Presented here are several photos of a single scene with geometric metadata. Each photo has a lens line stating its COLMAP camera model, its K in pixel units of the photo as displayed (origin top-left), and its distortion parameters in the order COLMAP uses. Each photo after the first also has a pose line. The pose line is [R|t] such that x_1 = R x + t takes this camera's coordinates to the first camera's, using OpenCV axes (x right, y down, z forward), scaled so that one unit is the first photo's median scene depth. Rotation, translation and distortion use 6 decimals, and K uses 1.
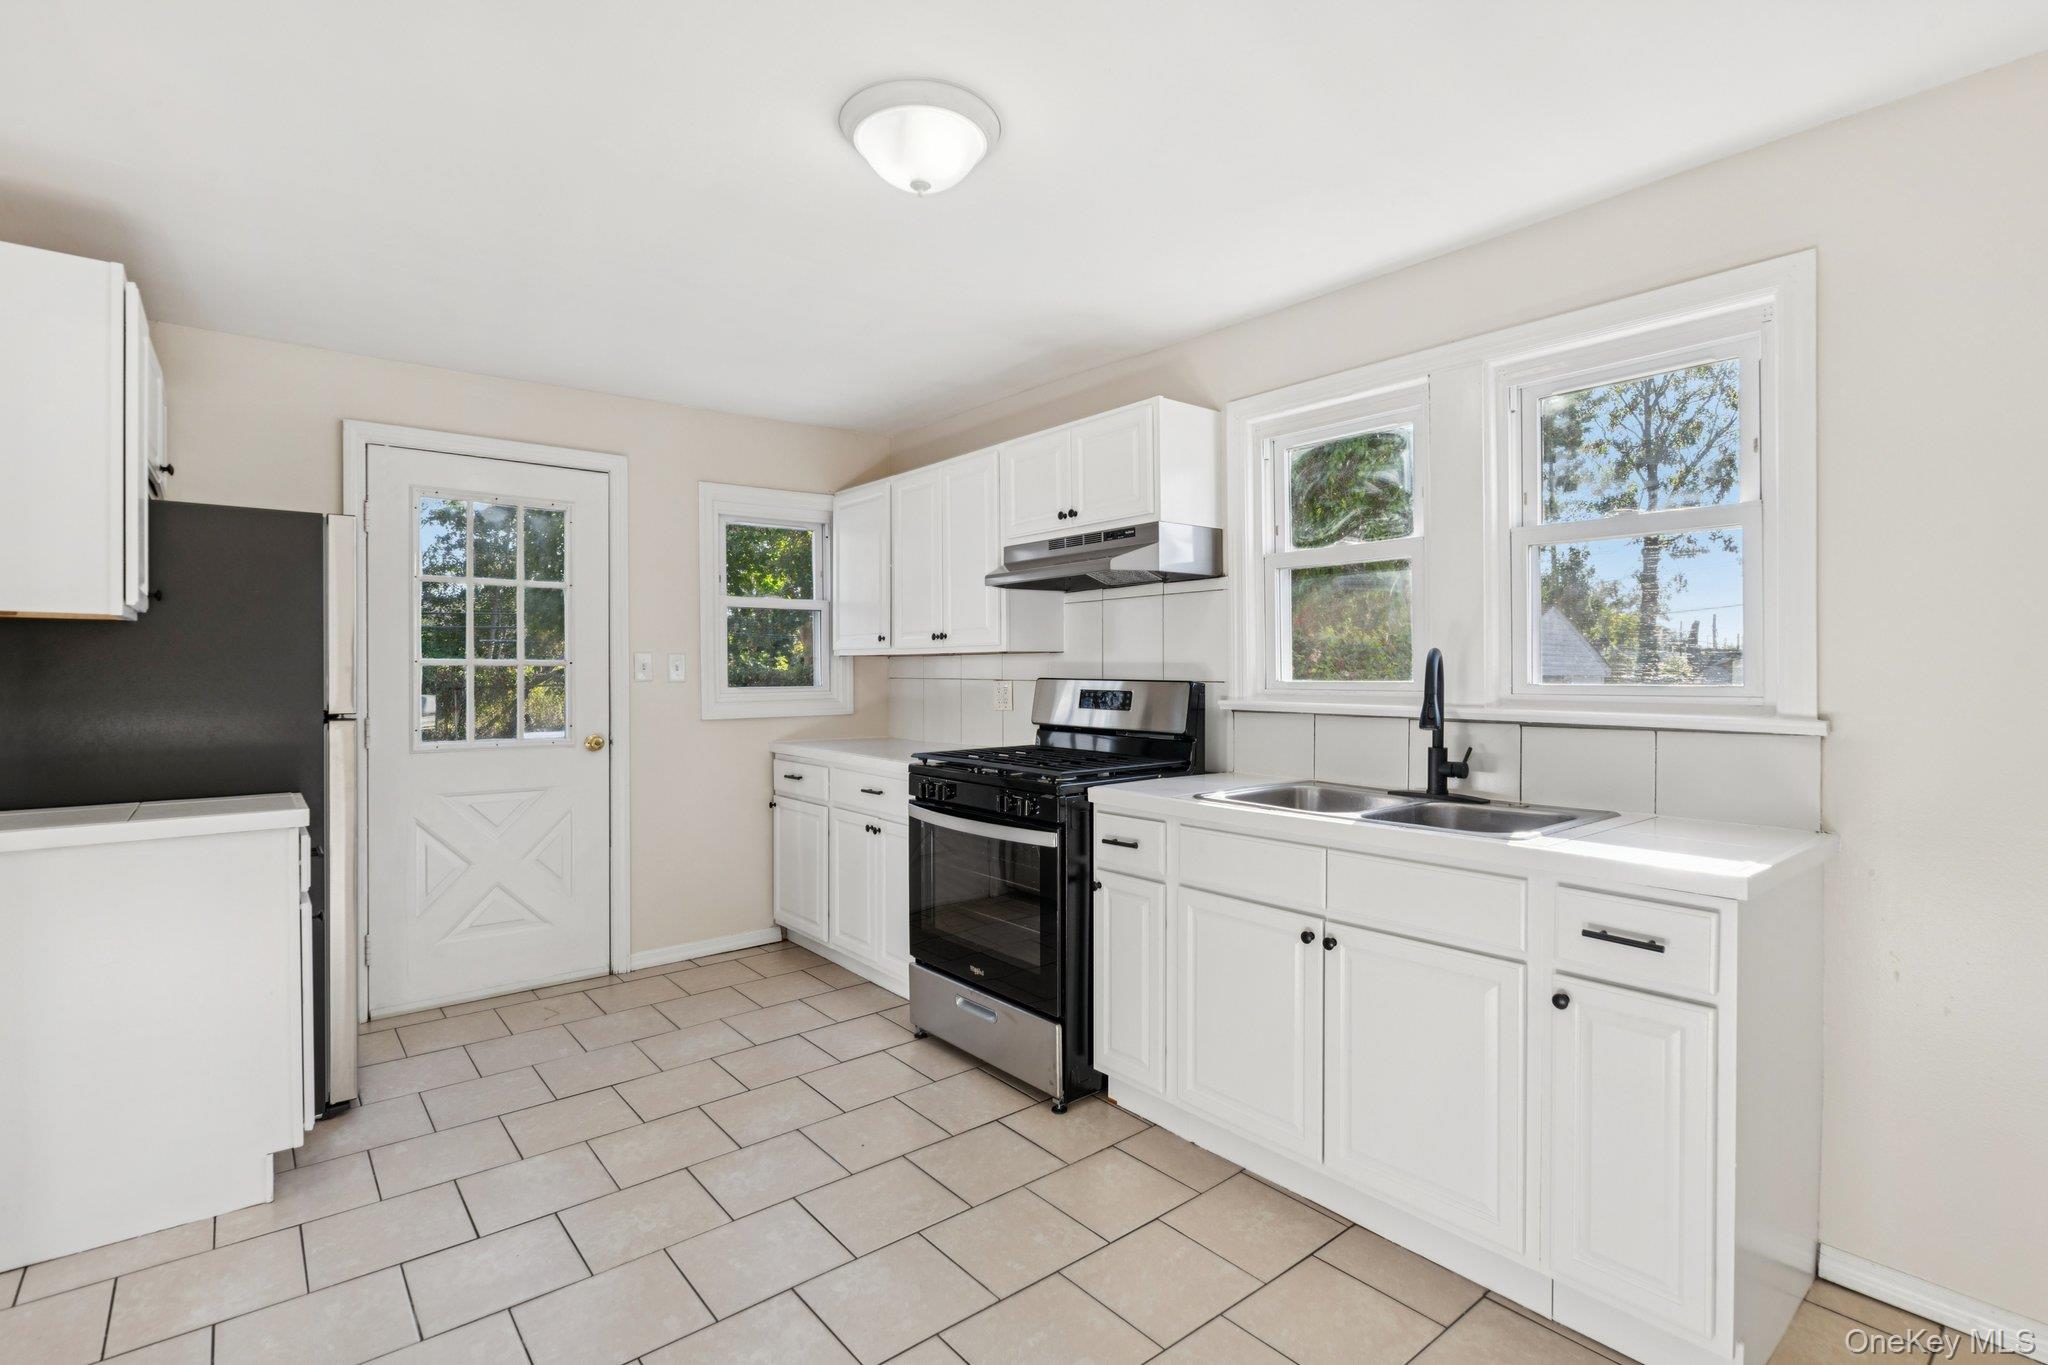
lens RADIAL K [[960.5, 0, 1031.1], [0, 960.5, 670.6], [0, 0, 1]] dist [-0.001383, -0.000319]
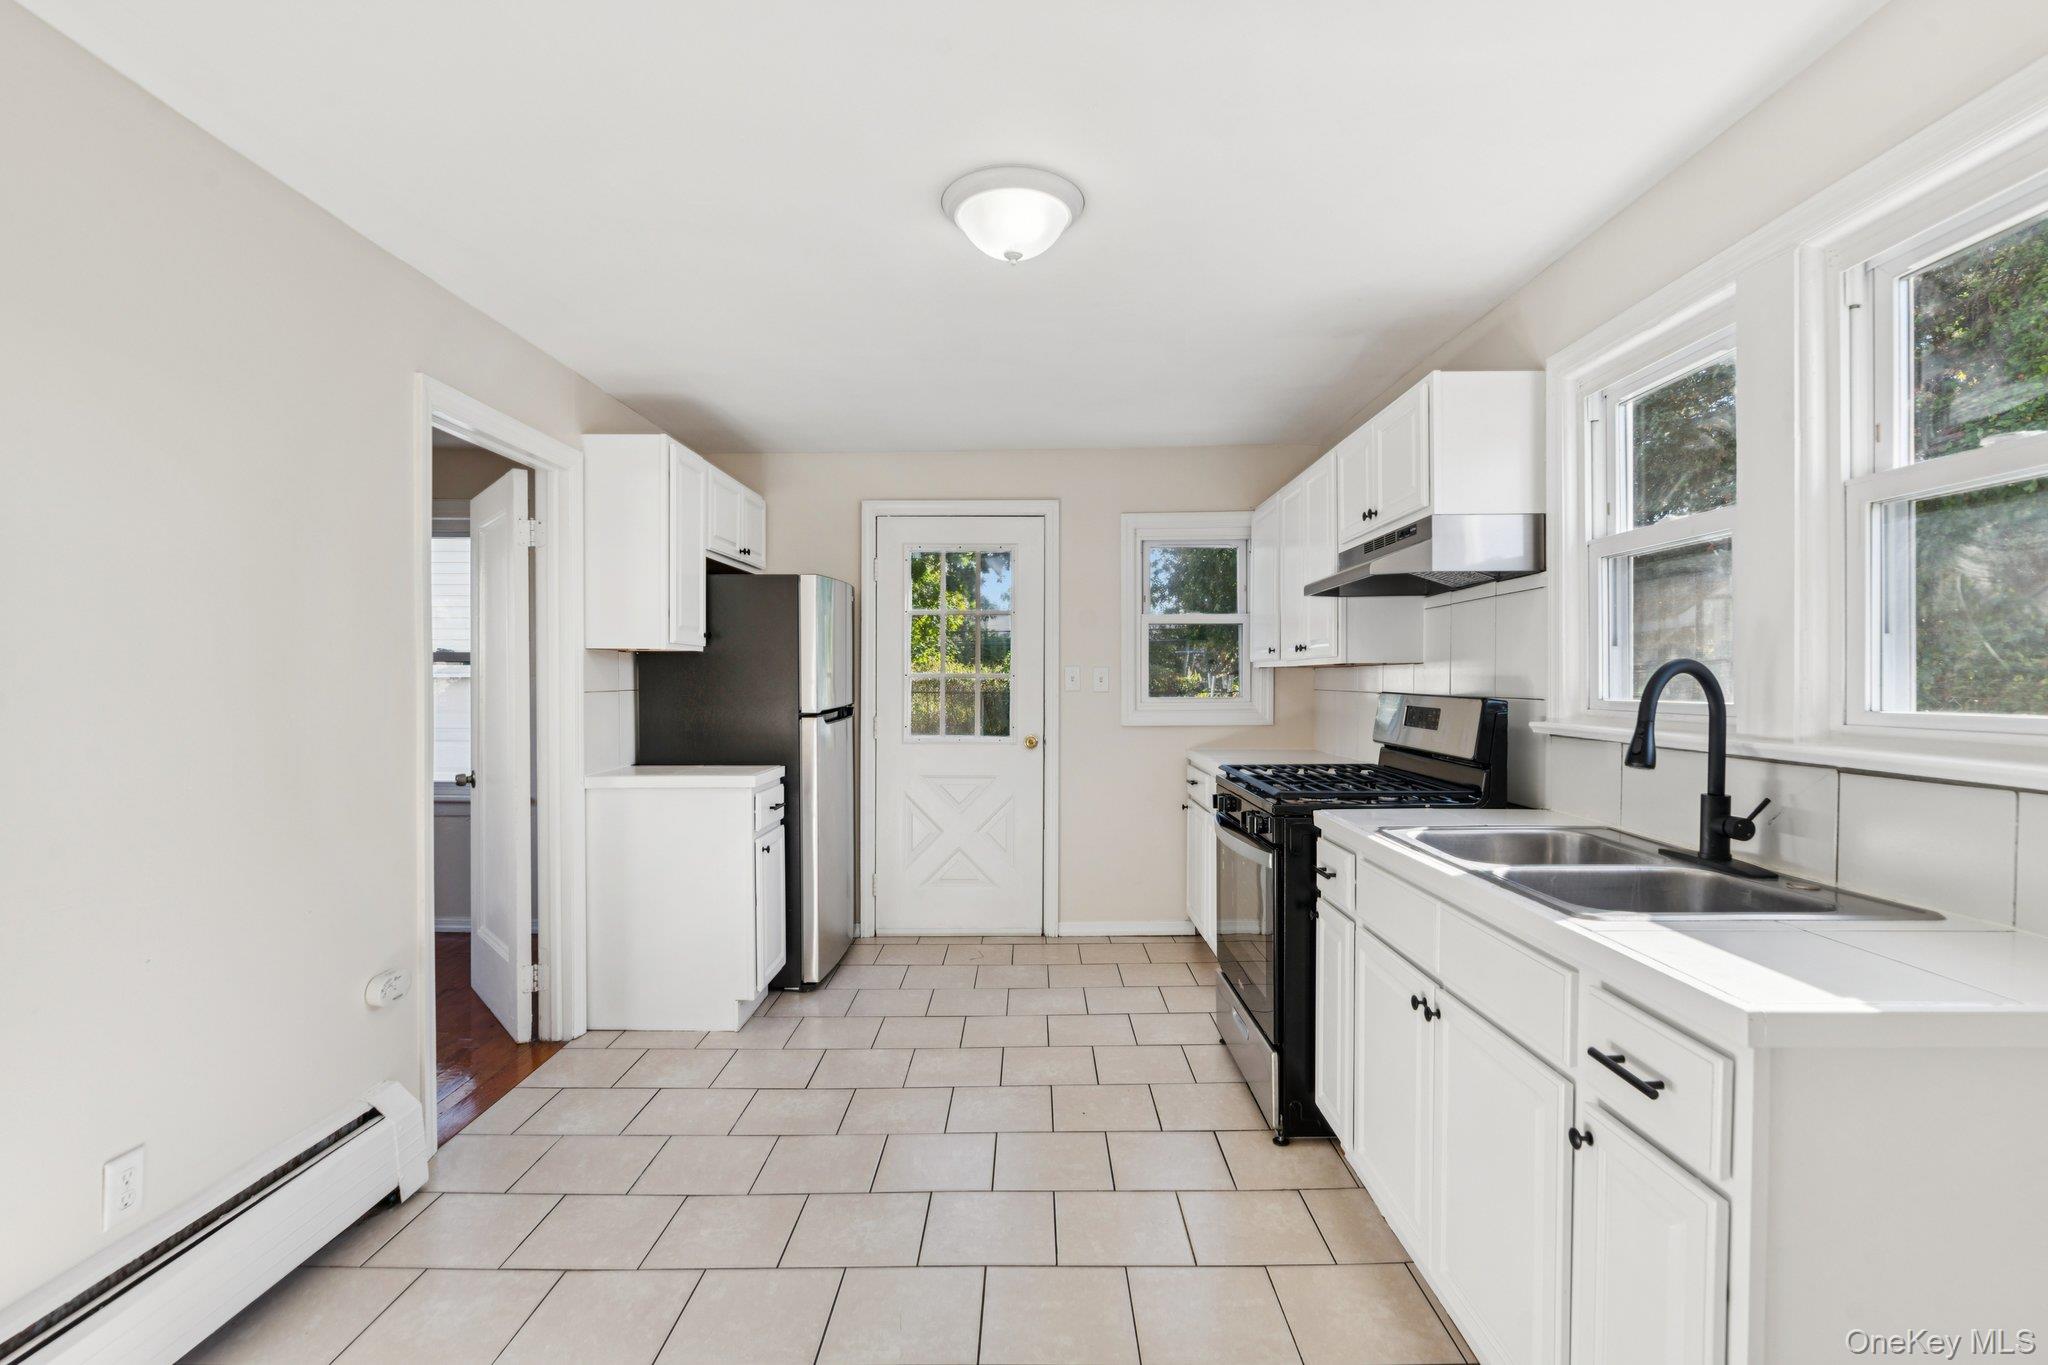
lens RADIAL K [[960.5, 0, 1037.4], [0, 960.5, 687.0], [0, 0, 1]] dist [-0.001383, -0.000319]
pose [[0.772662, 0.006483, -0.634784, 0.393881], [0.000185, 0.999946, 0.010437, -0.007703], [0.634818, -0.008181, 0.772619, 0.091669]]
